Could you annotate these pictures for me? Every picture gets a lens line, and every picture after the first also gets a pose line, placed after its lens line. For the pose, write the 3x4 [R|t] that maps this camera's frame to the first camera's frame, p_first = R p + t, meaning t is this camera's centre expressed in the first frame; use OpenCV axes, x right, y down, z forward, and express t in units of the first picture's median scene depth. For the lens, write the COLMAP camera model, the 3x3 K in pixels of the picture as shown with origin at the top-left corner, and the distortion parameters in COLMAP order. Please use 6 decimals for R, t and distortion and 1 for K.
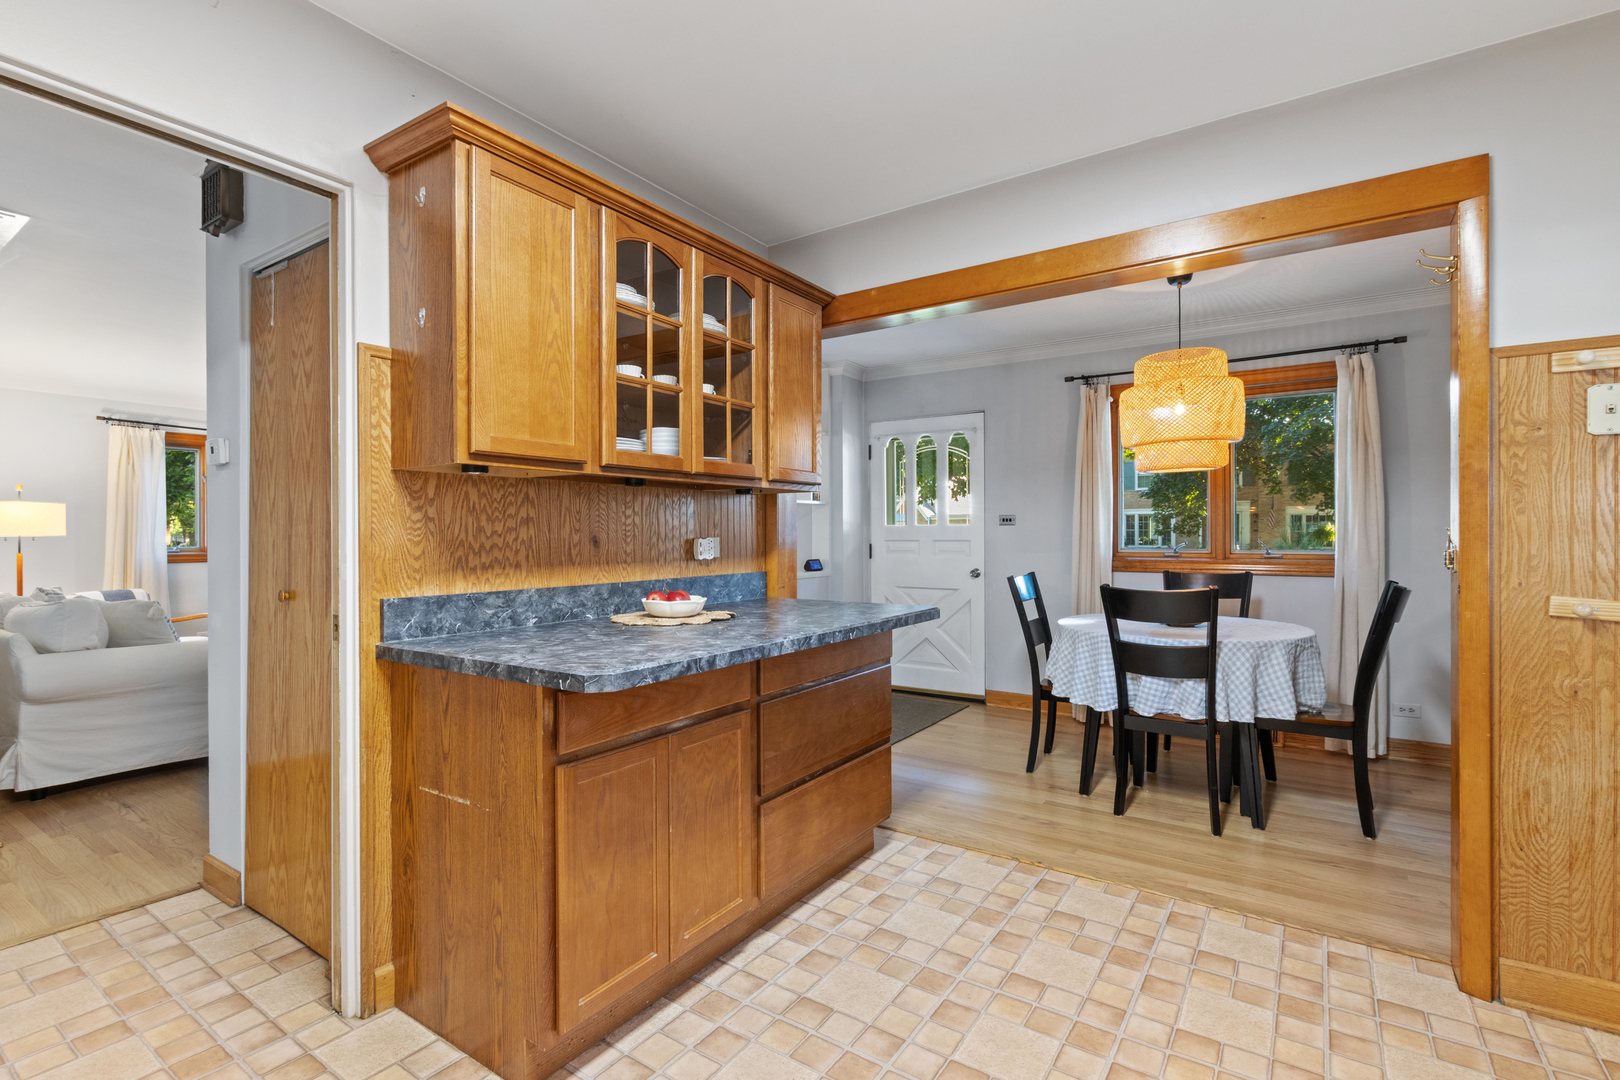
lens RADIAL K [[749.5, 0, 811.3], [0, 749.5, 548.6], [0, 0, 1]] dist [-0.001098, 0.000361]
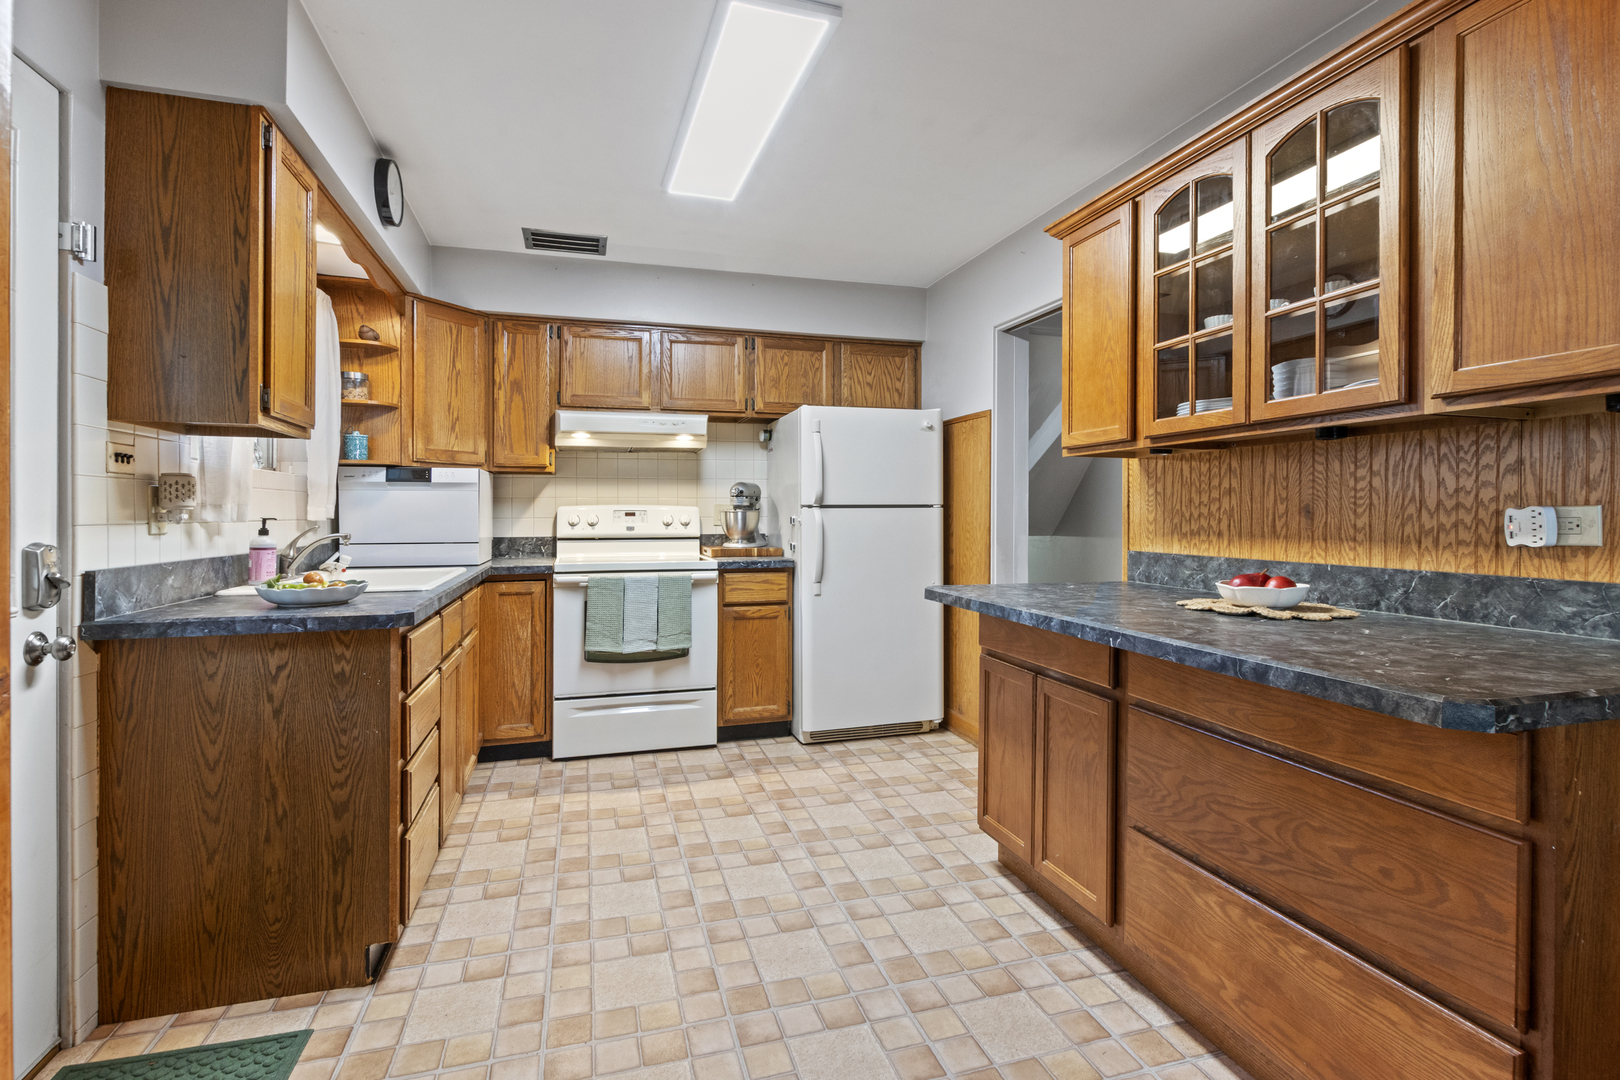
lens RADIAL K [[749.5, 0, 788.3], [0, 749.5, 521.9], [0, 0, 1]] dist [-0.001098, 0.000361]
pose [[-0.652990, 0.020965, -0.757076, 0.784193], [-0.001787, 0.999571, 0.029221, -0.023417], [0.757364, 0.020434, -0.652673, 1.212055]]
